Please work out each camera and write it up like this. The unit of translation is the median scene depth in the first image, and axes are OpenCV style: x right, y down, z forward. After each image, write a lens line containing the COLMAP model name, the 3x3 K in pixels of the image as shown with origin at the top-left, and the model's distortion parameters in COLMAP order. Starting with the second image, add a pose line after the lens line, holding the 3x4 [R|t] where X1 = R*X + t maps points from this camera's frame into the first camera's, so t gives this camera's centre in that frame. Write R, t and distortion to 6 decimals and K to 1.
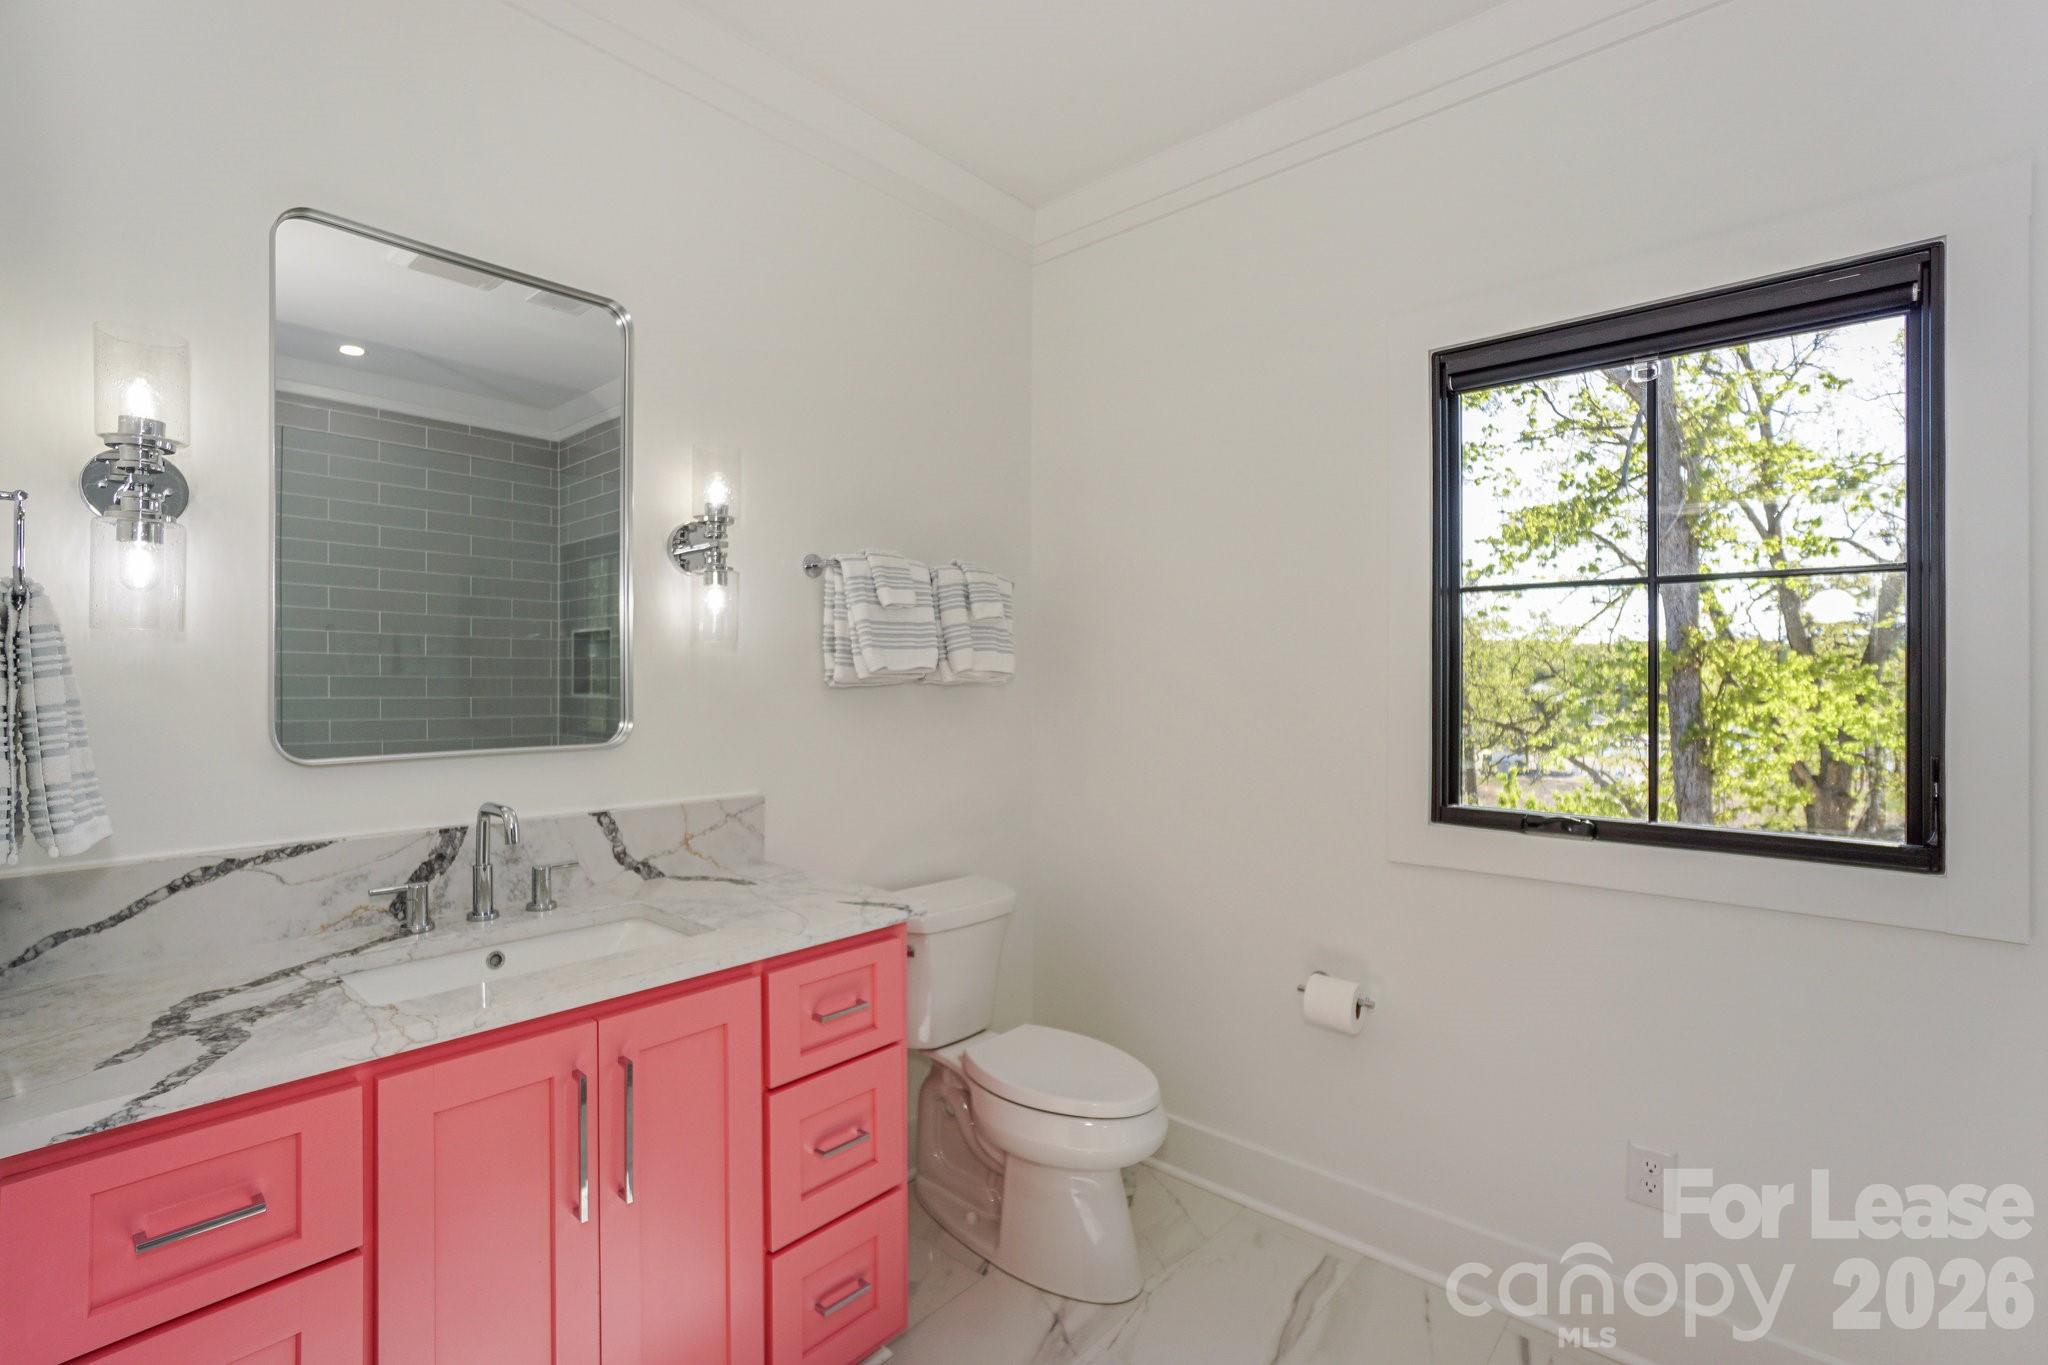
lens RADIAL K [[906.9, 0, 1024.0], [0, 906.9, 682.5], [0, 0, 1]] dist [-0.001150, -0.000194]
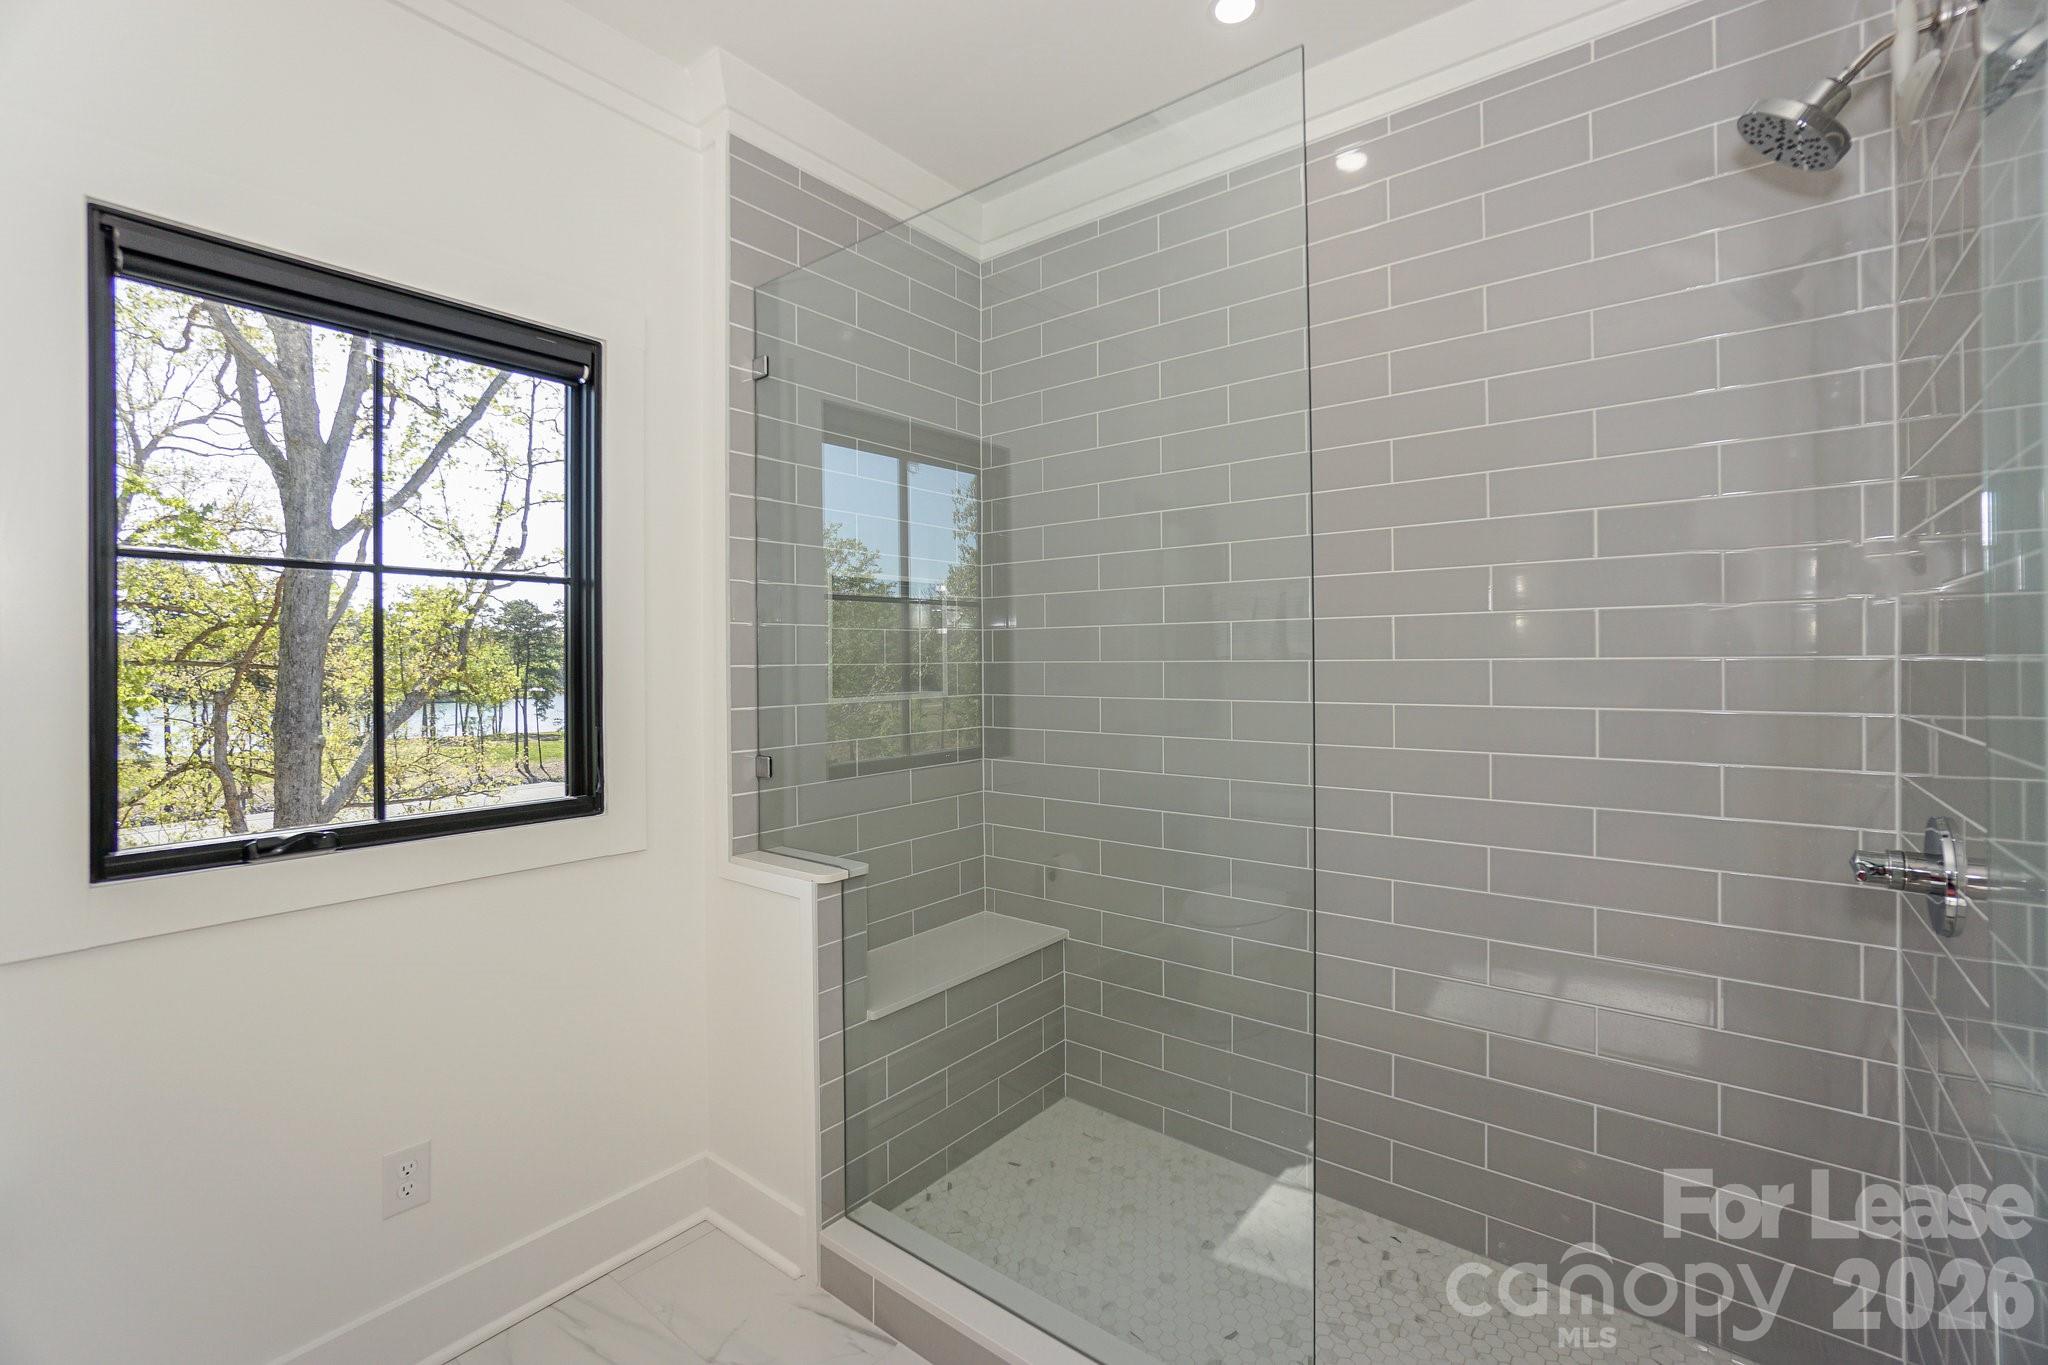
lens RADIAL K [[905.5, 0, 1024.0], [0, 905.5, 682.5], [0, 0, 1]] dist [-0.000418, -0.000131]
pose [[-0.049883, -0.026884, 0.998393, -0.314162], [0.014710, 0.999509, 0.027649, -0.009908], [-0.998647, 0.016065, -0.049463, 0.377918]]
